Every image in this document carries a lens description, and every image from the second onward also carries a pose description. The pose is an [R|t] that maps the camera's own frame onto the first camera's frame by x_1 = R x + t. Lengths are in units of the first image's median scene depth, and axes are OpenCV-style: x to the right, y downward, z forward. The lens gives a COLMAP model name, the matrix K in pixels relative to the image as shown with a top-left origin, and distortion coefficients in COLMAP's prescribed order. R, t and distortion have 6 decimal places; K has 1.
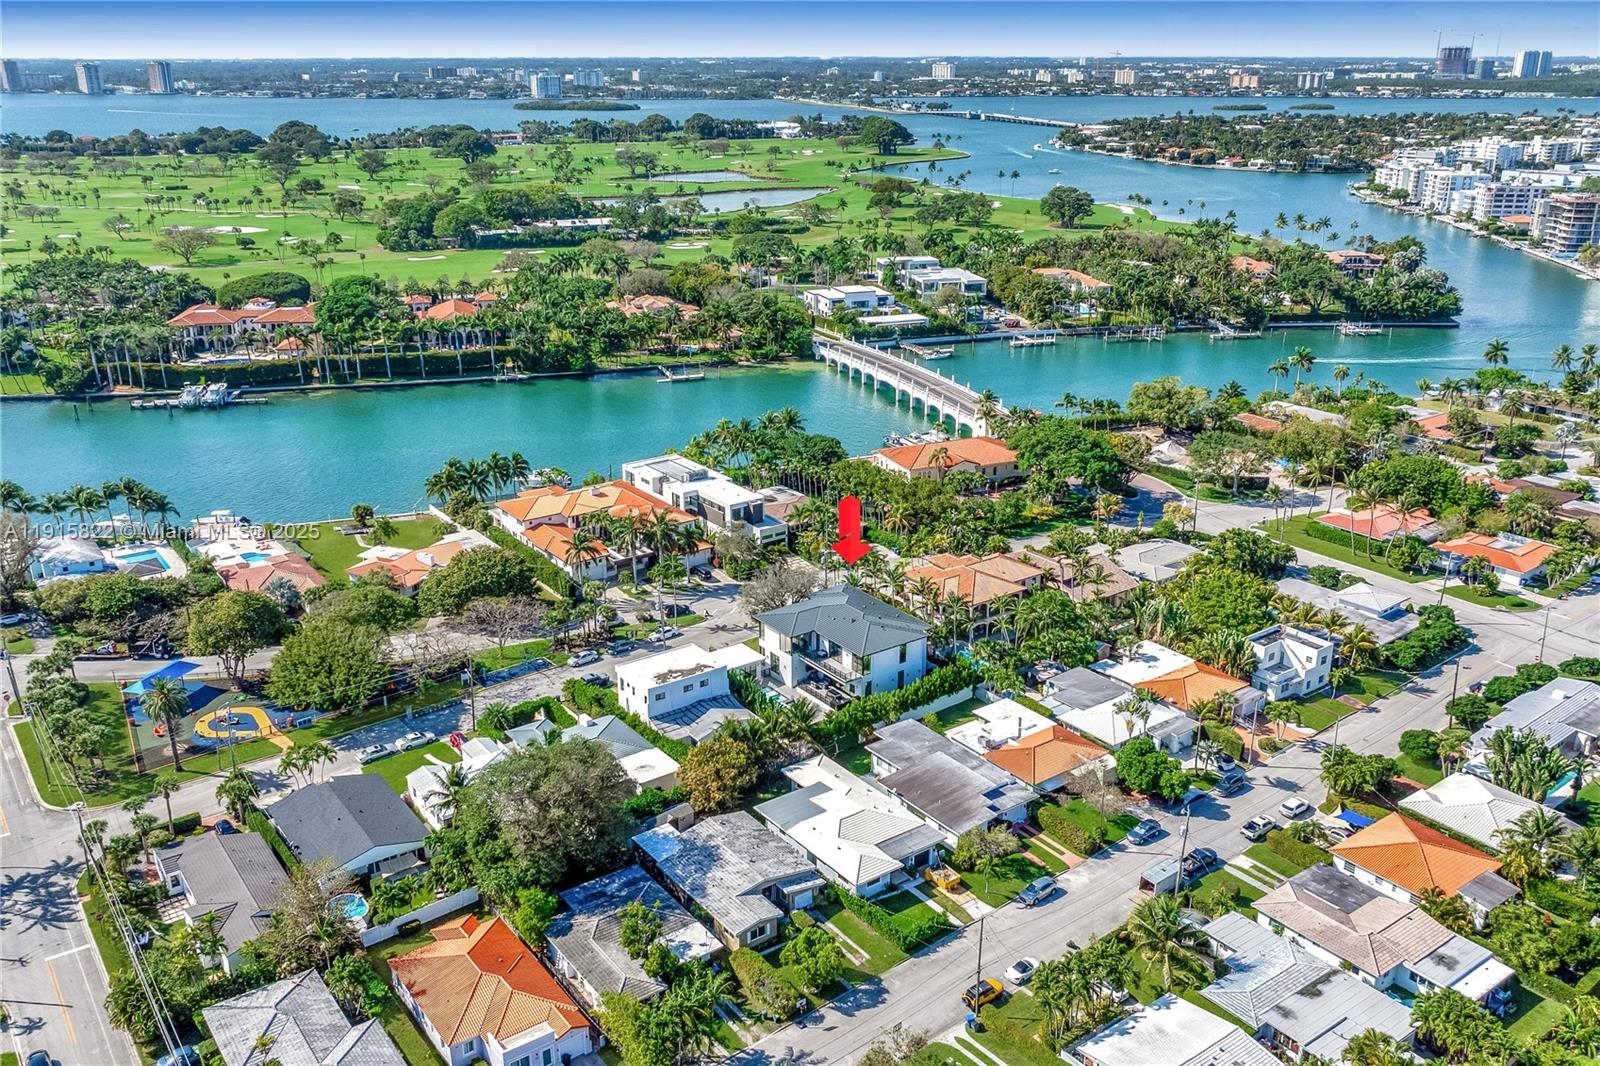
lens RADIAL K [[1320.9, 0, 828.5], [0, 1320.9, 532.6], [0, 0, 1]] dist [-0.000978, -0.010151]
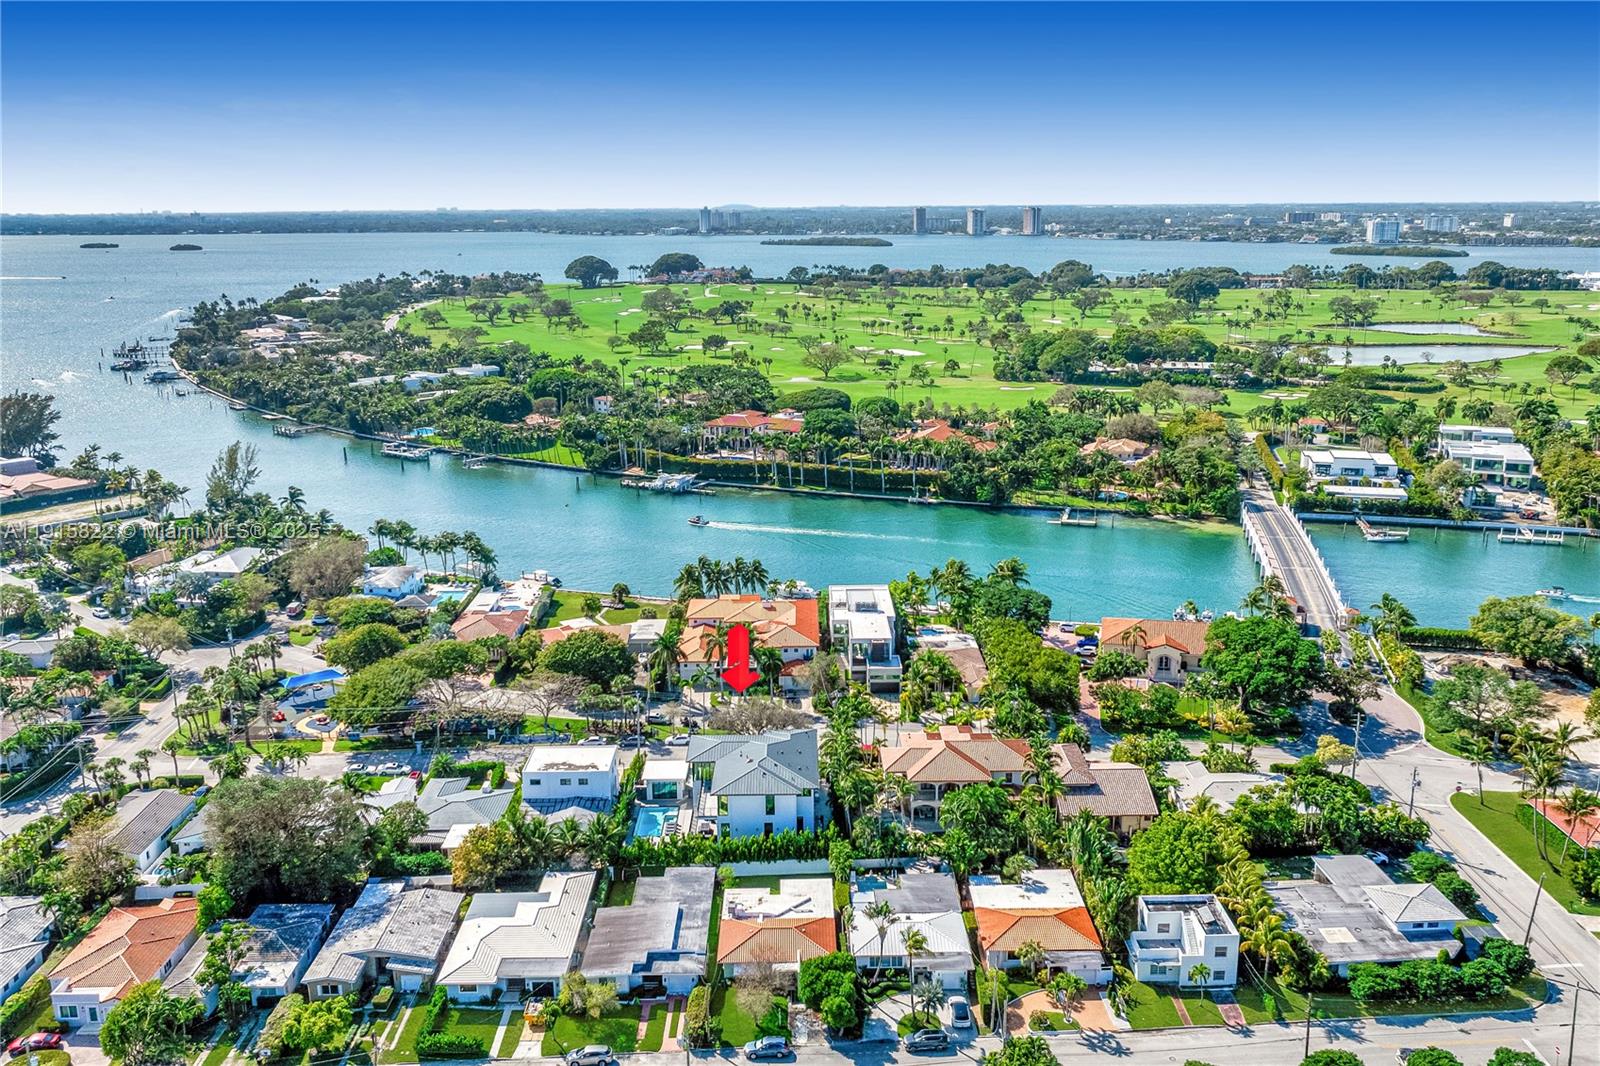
lens RADIAL K [[1320.9, 0, 828.5], [0, 1320.9, 532.6], [0, 0, 1]] dist [-0.000978, -0.010151]
pose [[0.814663, 0.134536, -0.564114, 0.277498], [-0.190602, 0.980796, -0.041346, -0.032798], [0.547719, 0.141205, 0.824661, 0.091370]]
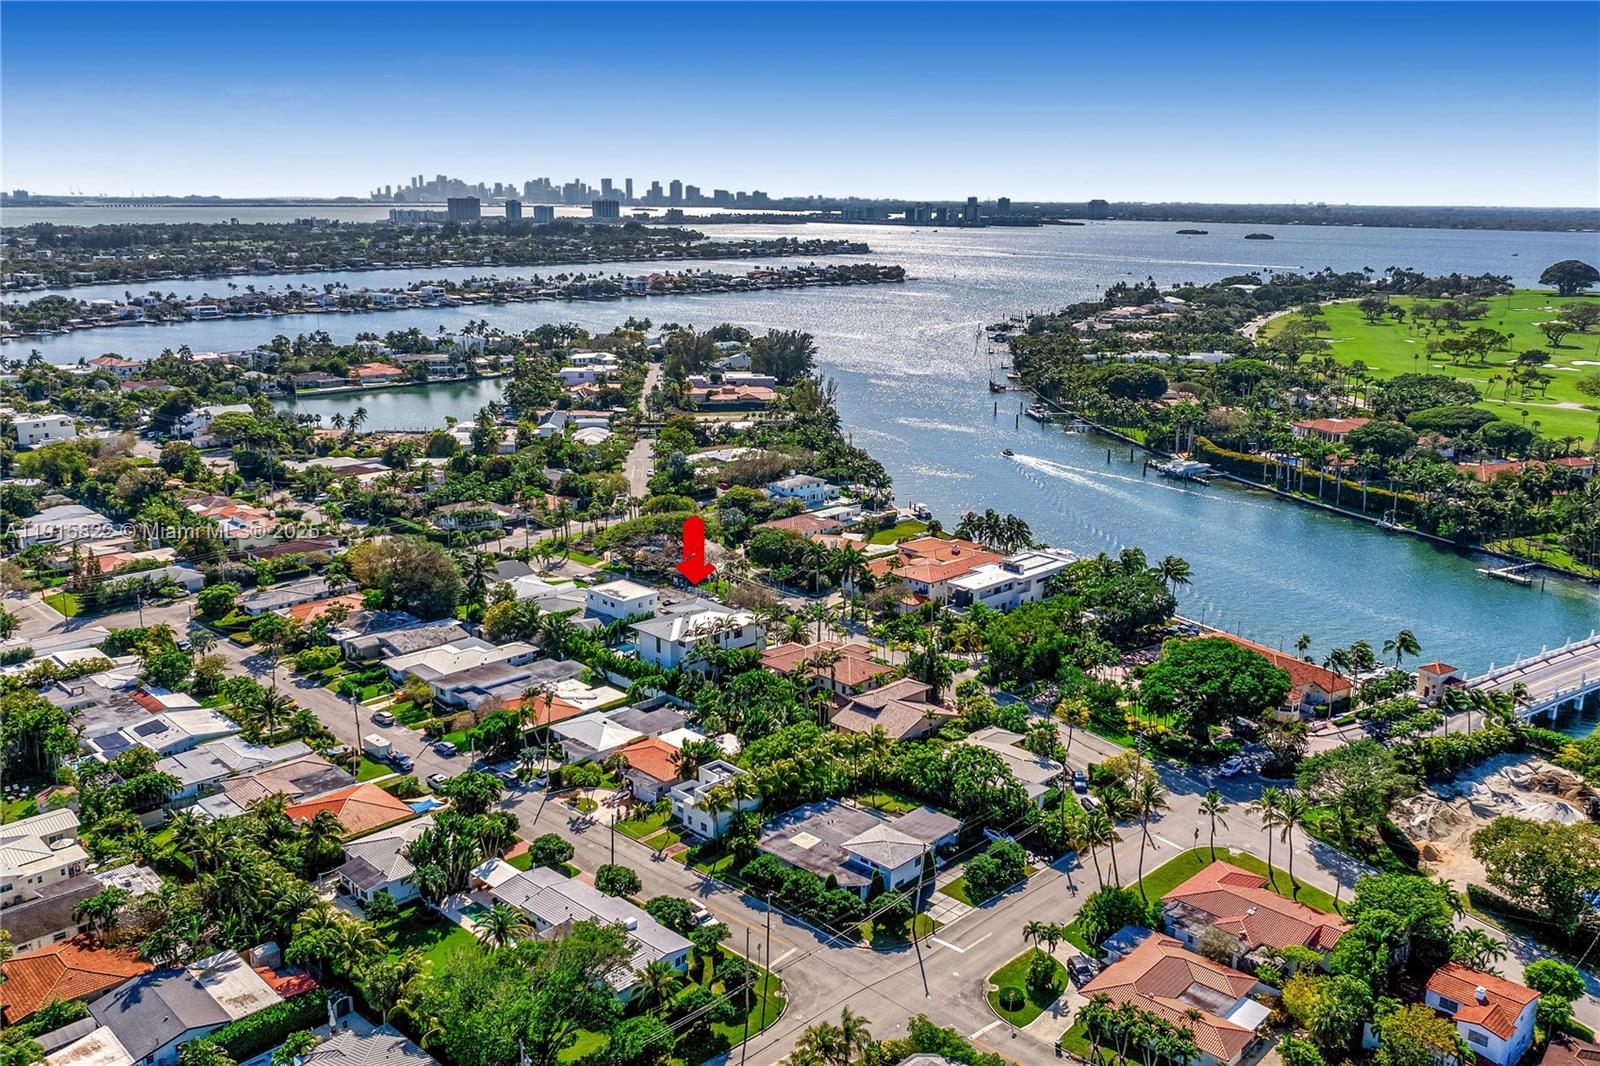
lens RADIAL K [[1320.9, 0, 828.5], [0, 1320.9, 532.6], [0, 0, 1]] dist [-0.000978, -0.010151]
pose [[0.153868, 0.245613, -0.957078, 0.590901], [-0.344820, 0.921065, 0.180935, -0.137829], [0.925972, 0.302180, 0.226415, 0.377694]]
